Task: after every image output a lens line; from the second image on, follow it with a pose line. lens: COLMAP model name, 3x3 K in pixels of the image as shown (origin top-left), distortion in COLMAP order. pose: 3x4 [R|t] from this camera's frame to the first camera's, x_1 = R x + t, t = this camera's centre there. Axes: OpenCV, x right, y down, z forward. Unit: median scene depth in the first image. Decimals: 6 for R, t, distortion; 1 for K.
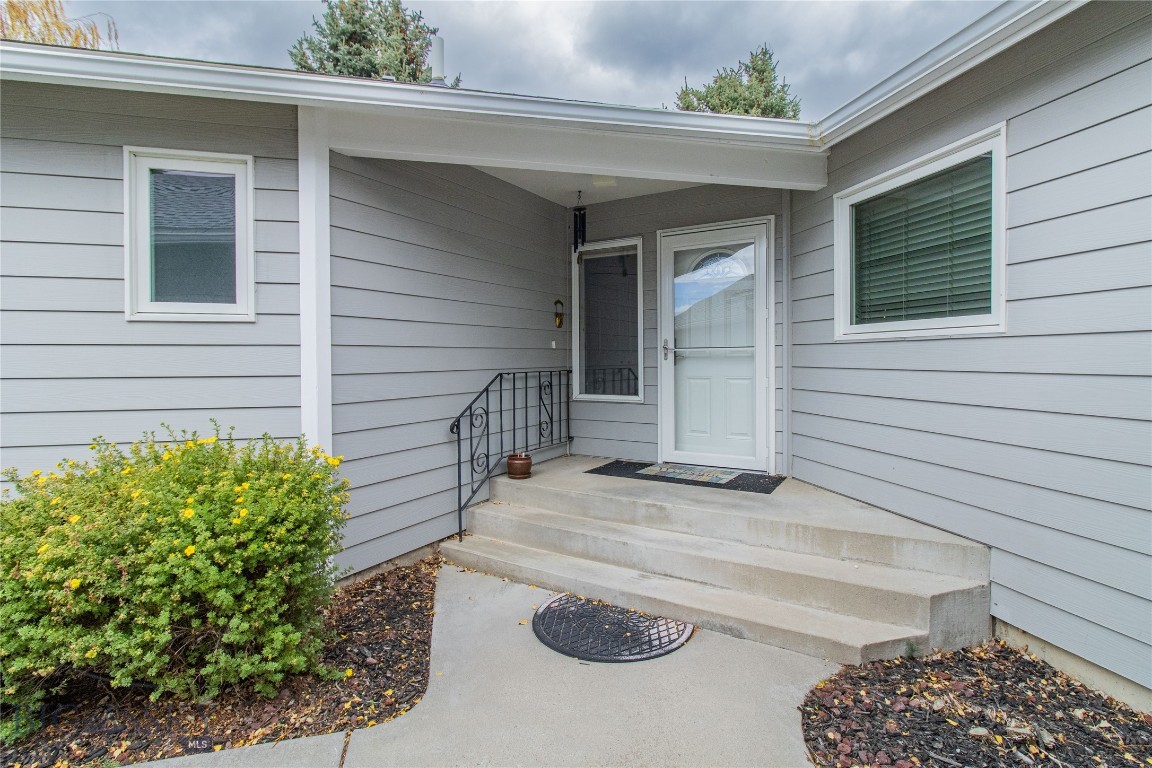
lens RADIAL K [[552.2, 0, 582.5], [0, 552.2, 363.8], [0, 0, 1]] dist [0.001011, 0.000151]
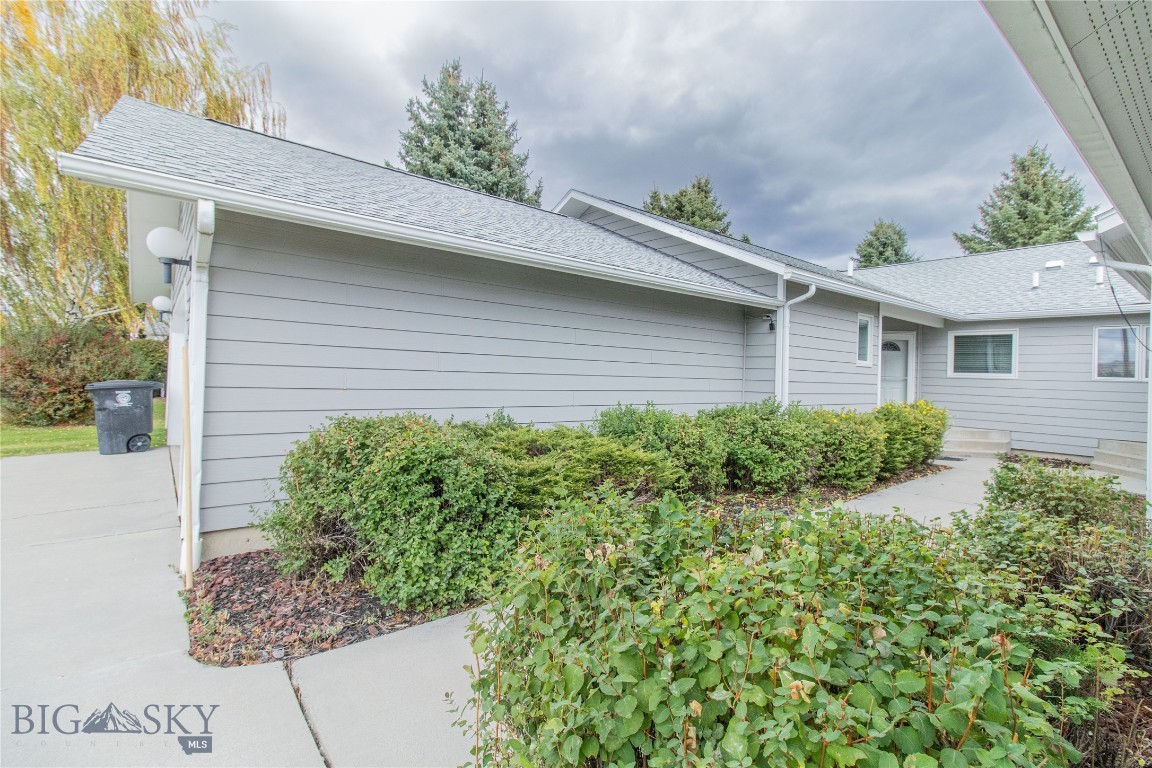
lens RADIAL K [[524.5, 0, 587.7], [0, 524.5, 368.3], [0, 0, 1]] dist [0.014482, 0.000000]
pose [[0.896908, 0.032165, 0.441046, -2.797421], [-0.027944, 0.999480, -0.016066, 0.013781], [-0.441333, 0.002085, 0.897341, -0.828044]]
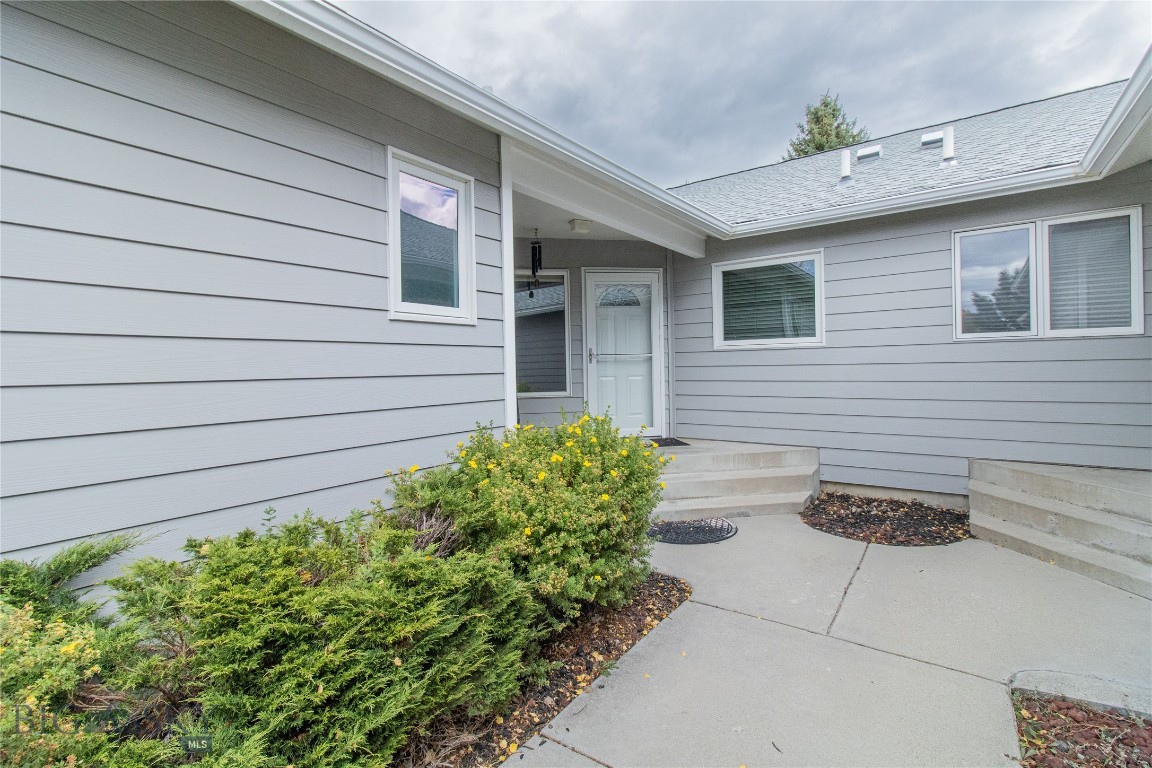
lens RADIAL K [[530.9, 0, 576.7], [0, 530.9, 366.0], [0, 0, 1]] dist [0.001912, 0.000255]
pose [[0.759889, -0.007594, 0.650008, -0.937236], [0.021757, 0.999669, -0.013757, 0.021049], [-0.649688, 0.024596, 0.759803, 0.043200]]
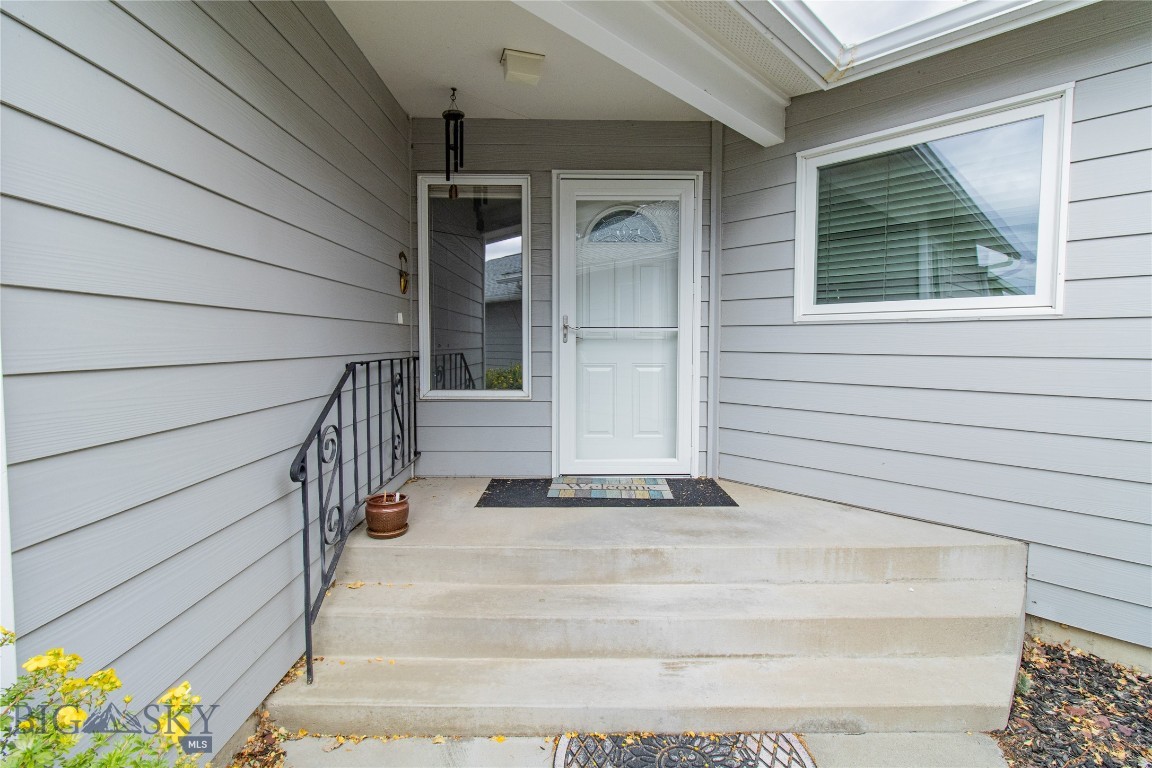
lens RADIAL K [[524.7, 0, 576.6], [0, 524.7, 367.1], [0, 0, 1]] dist [-0.000836, 0.000355]
pose [[0.851558, -0.014680, 0.524054, -0.281619], [-0.003263, 0.999440, 0.033300, 0.003508], [-0.524250, -0.030067, 0.851034, 0.481792]]
